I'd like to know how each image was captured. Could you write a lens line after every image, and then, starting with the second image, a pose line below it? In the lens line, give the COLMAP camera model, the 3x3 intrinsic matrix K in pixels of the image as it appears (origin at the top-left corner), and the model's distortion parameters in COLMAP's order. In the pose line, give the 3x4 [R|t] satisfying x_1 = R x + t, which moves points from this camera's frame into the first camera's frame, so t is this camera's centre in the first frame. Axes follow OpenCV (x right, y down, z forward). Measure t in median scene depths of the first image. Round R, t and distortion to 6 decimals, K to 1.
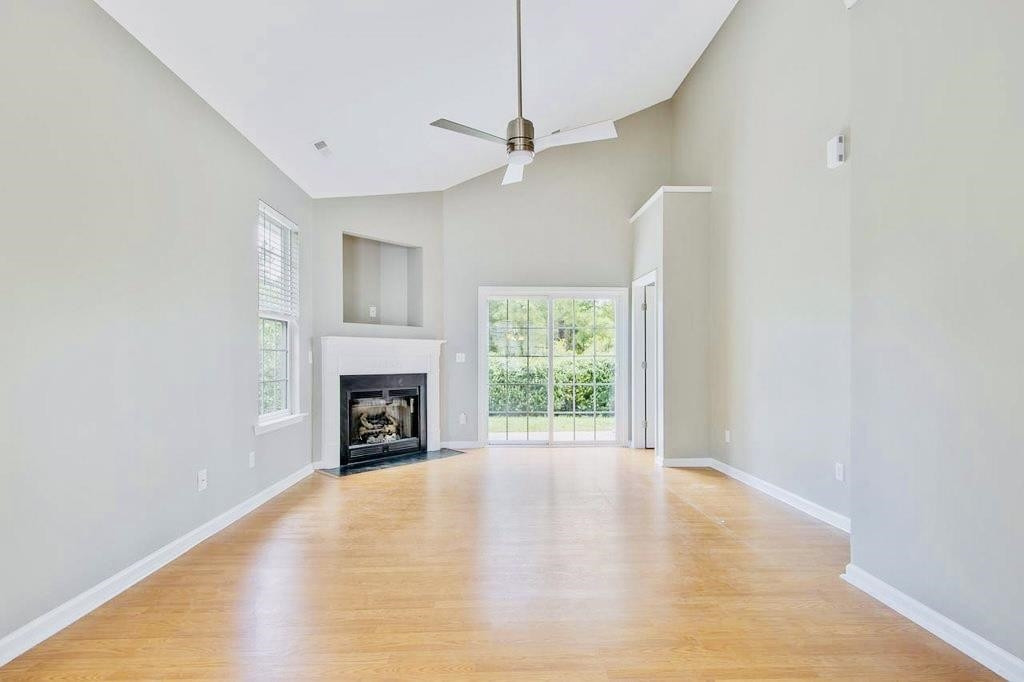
lens RADIAL K [[471.0, 0, 513.9], [0, 471.0, 362.7], [0, 0, 1]] dist [0.023263, -0.002740]
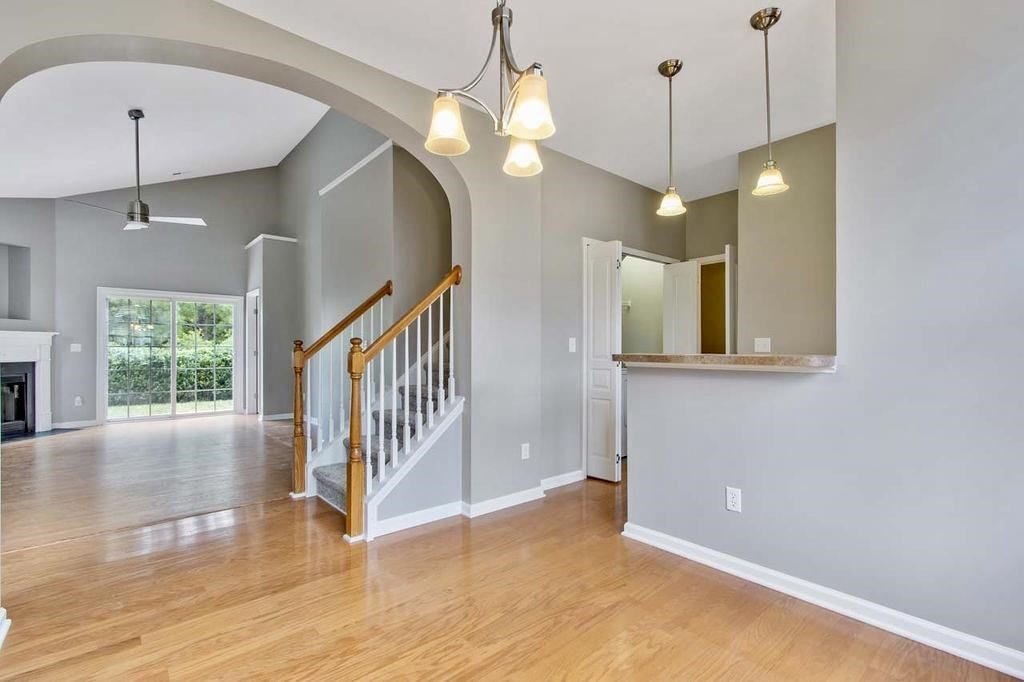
lens RADIAL K [[471.0, 0, 496.4], [0, 471.0, 350.8], [0, 0, 1]] dist [0.023263, -0.002740]
pose [[0.801564, -0.001246, 0.597908, 0.009936], [0.002461, 0.999996, -0.001215, 0.000623], [-0.597904, 0.002445, 0.801564, -0.559532]]
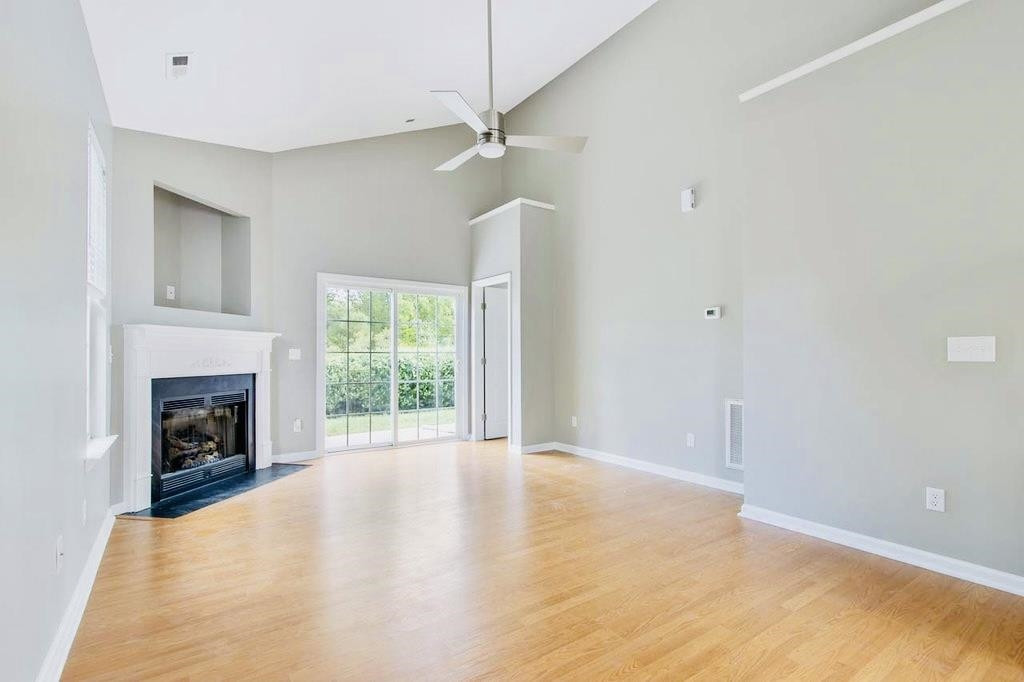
lens RADIAL K [[471.0, 0, 496.1], [0, 471.0, 355.9], [0, 0, 1]] dist [0.023263, -0.002740]
pose [[0.847787, -0.001600, 0.530334, -0.269016], [0.004779, 0.999978, -0.004623, -0.001787], [-0.530315, 0.006454, 0.847776, 0.092153]]
